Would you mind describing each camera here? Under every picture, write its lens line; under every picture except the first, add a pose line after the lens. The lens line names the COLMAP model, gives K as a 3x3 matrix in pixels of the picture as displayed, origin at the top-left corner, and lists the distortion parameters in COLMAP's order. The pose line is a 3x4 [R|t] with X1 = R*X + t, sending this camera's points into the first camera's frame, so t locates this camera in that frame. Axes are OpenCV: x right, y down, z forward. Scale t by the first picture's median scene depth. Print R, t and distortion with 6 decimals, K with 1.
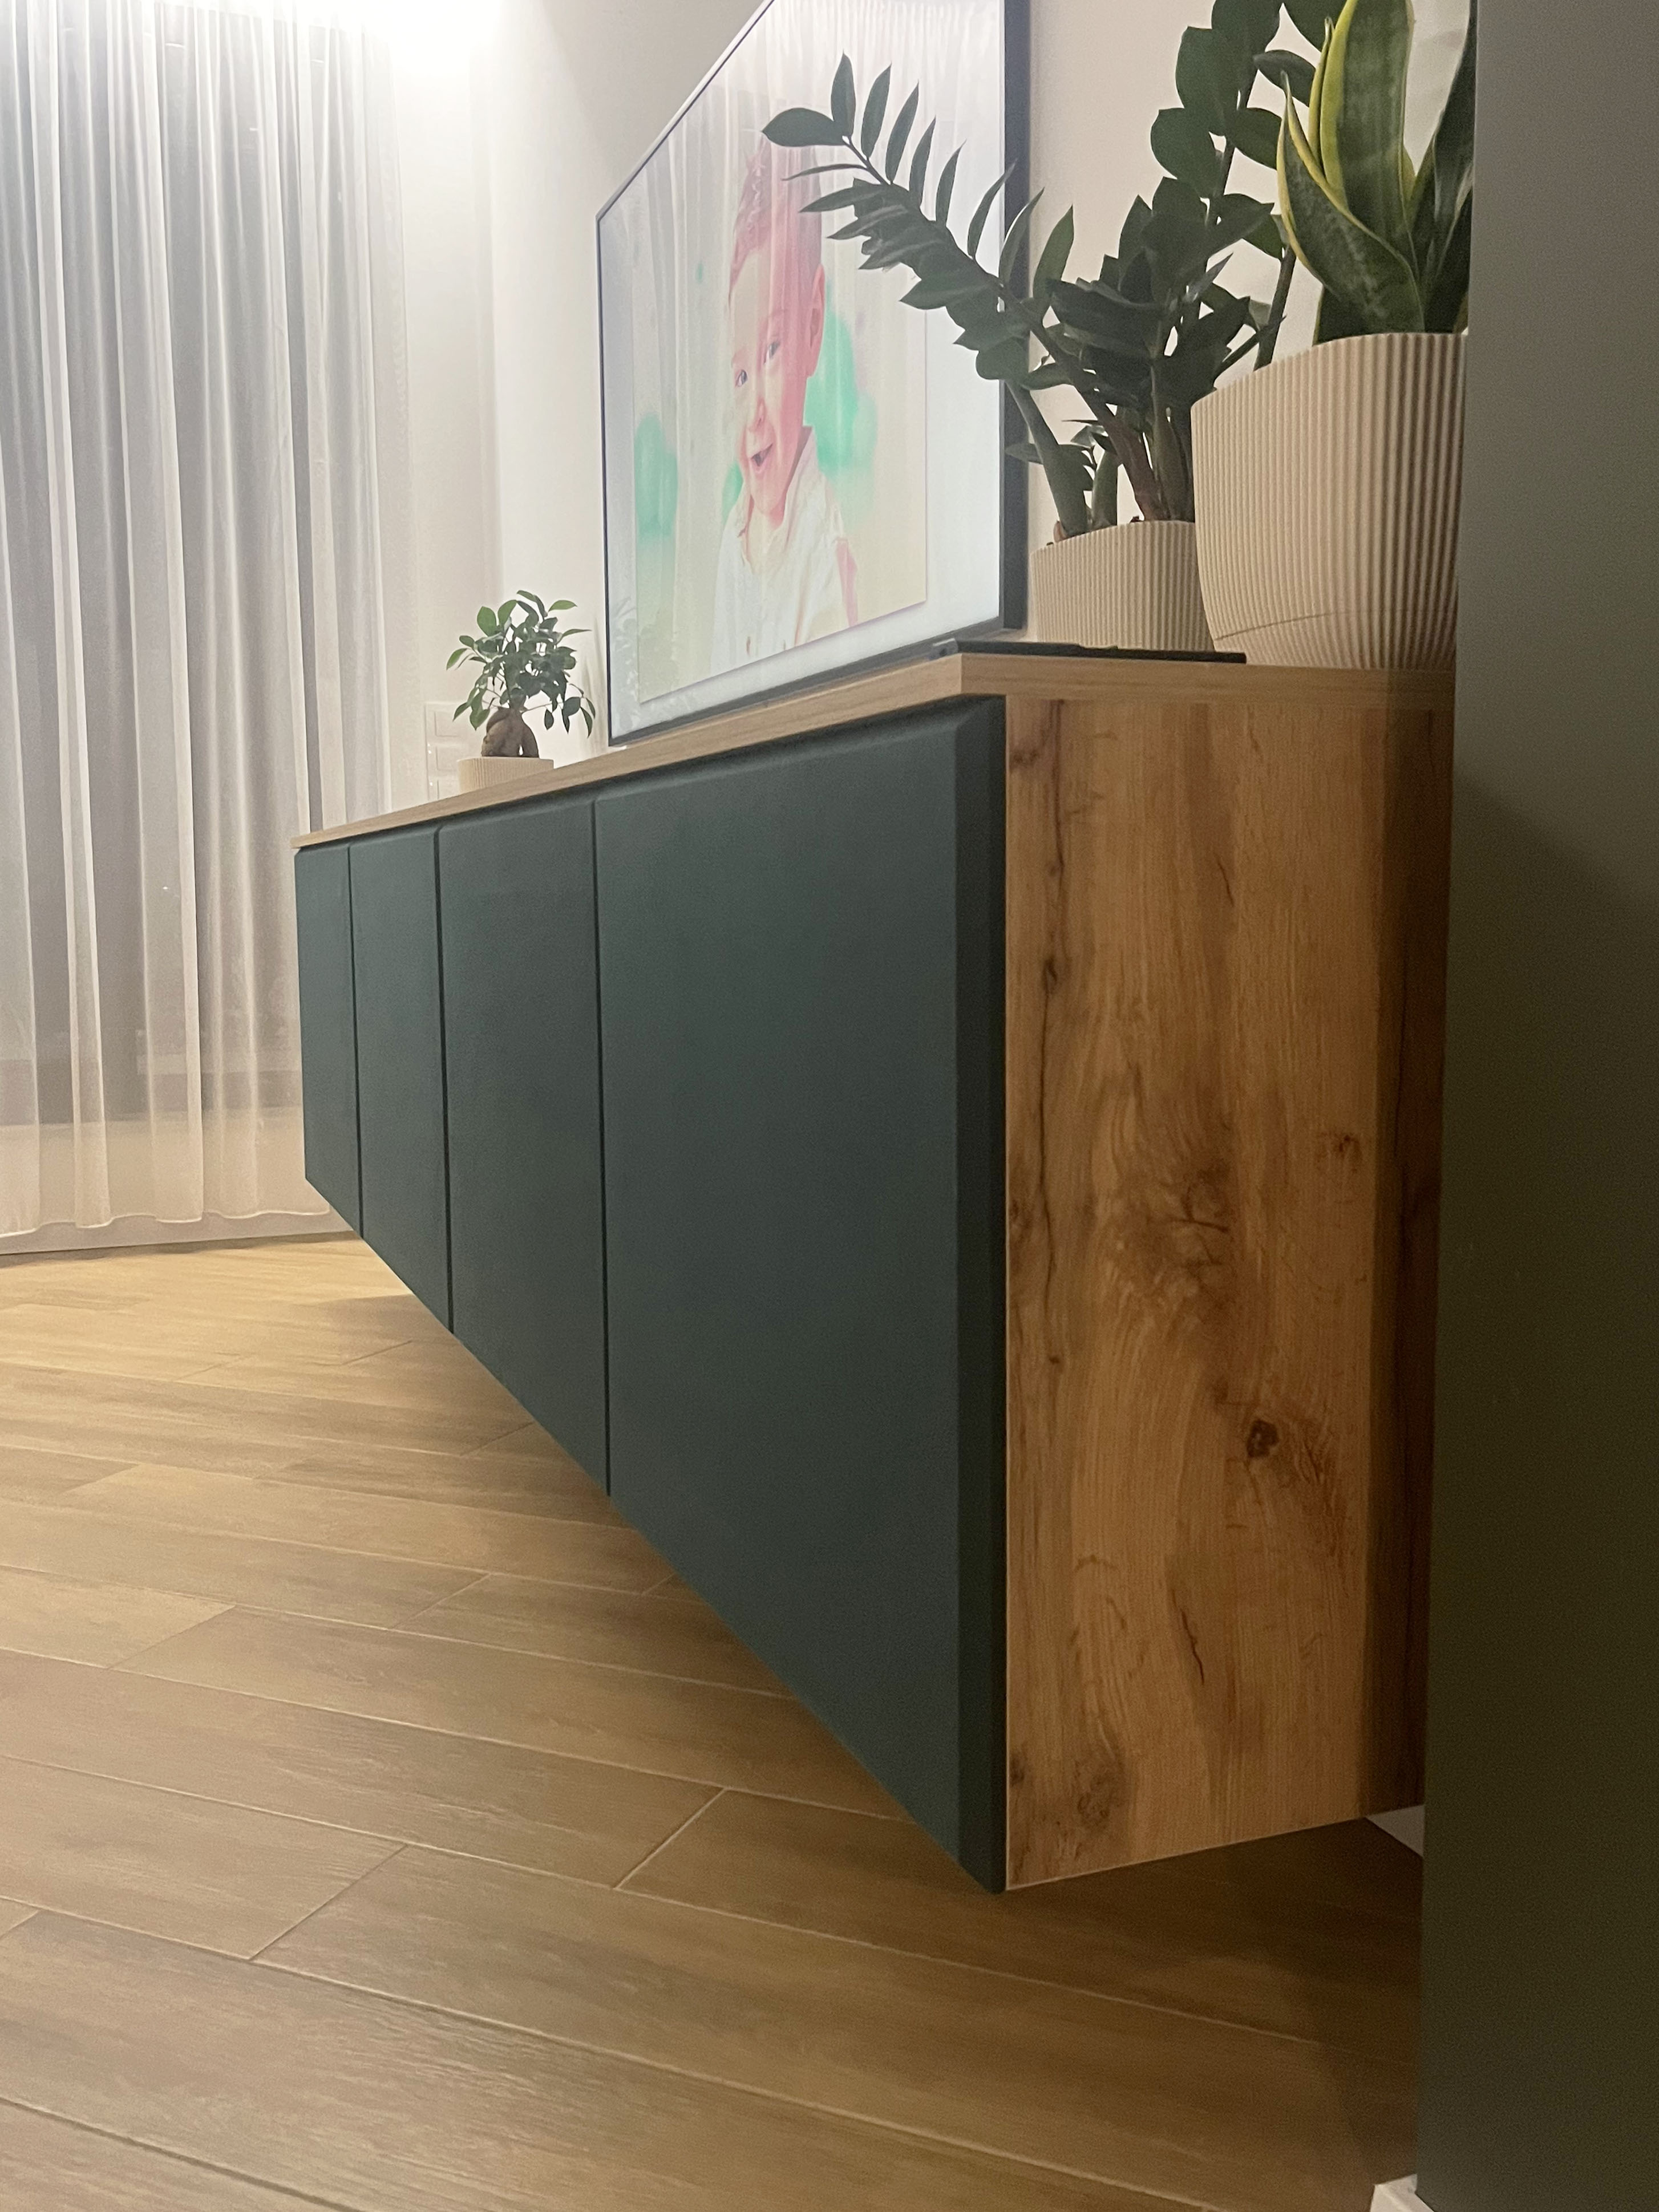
lens RADIAL K [[1880.9, 0, 829.5], [0, 1880.9, 1106.0], [0, 0, 1]] dist [0.004238, 0.003630]
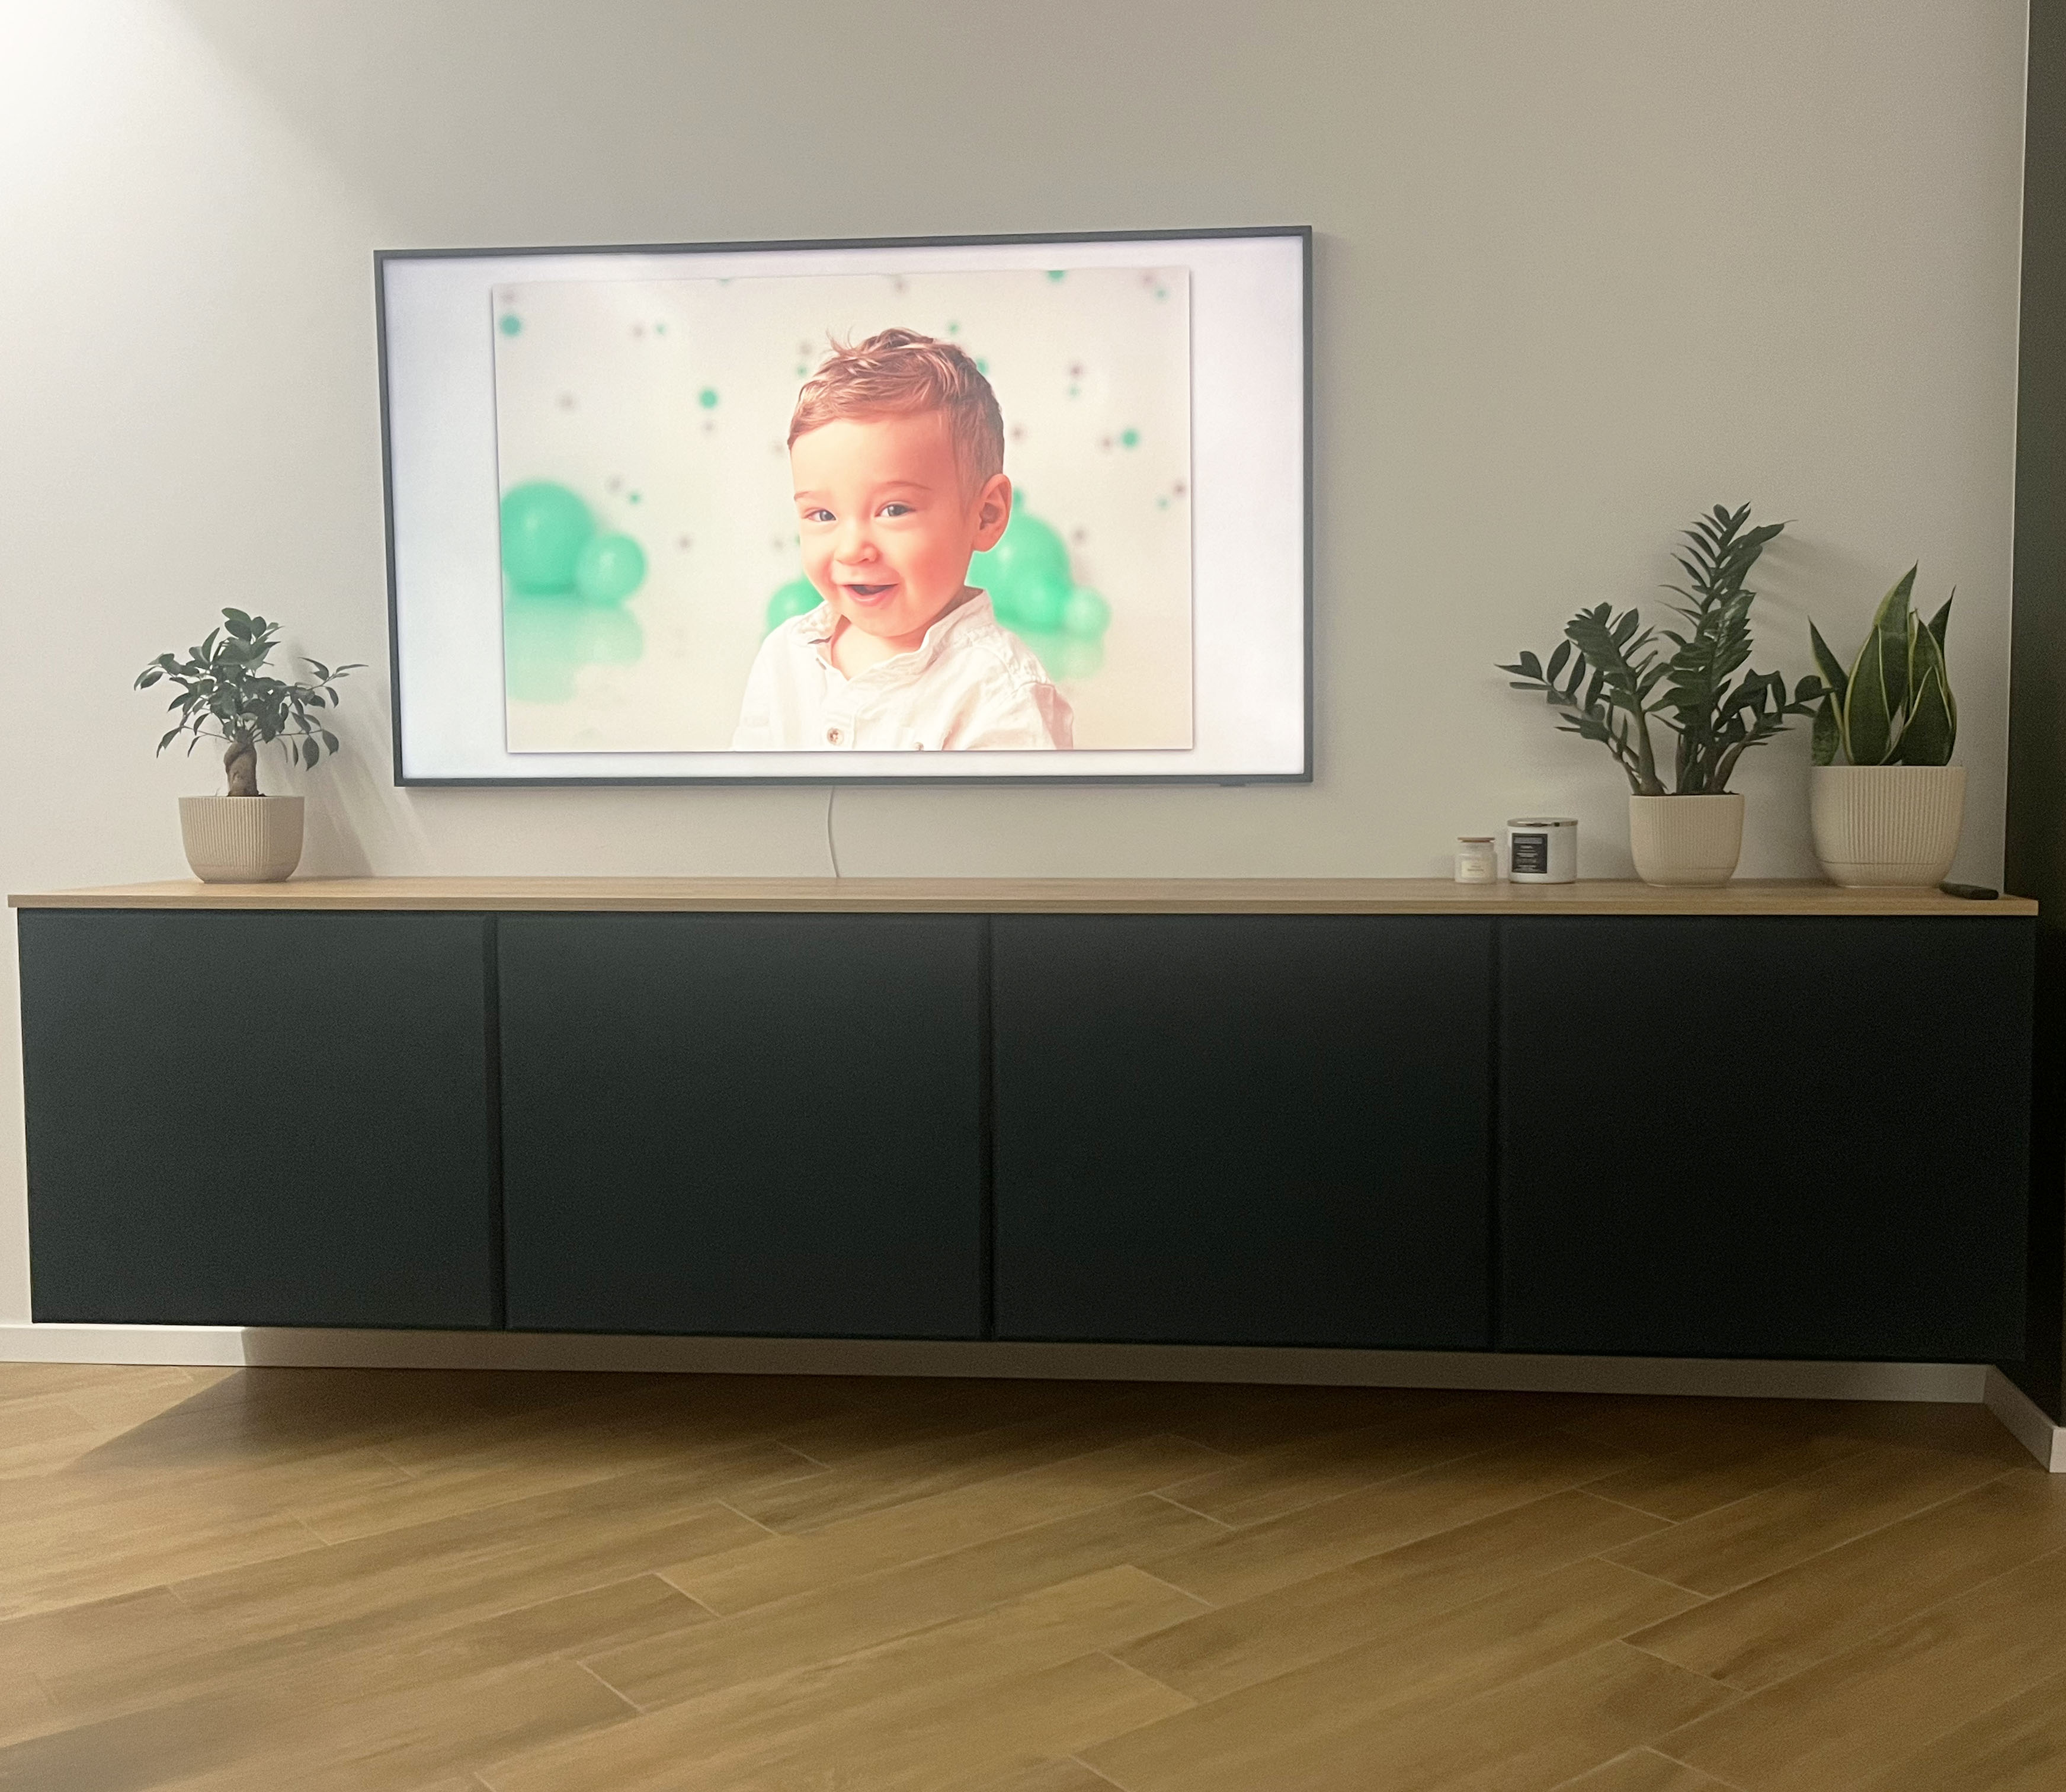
lens RADIAL K [[2019.4, 0, 1033.0], [0, 2019.4, 896.0], [0, 0, 1]] dist [0.013340, -0.003301]
pose [[0.500676, -0.046719, 0.864373, -1.169067], [0.099277, 0.995053, -0.003723, -0.136475], [-0.859923, 0.087677, 0.502837, 0.276741]]
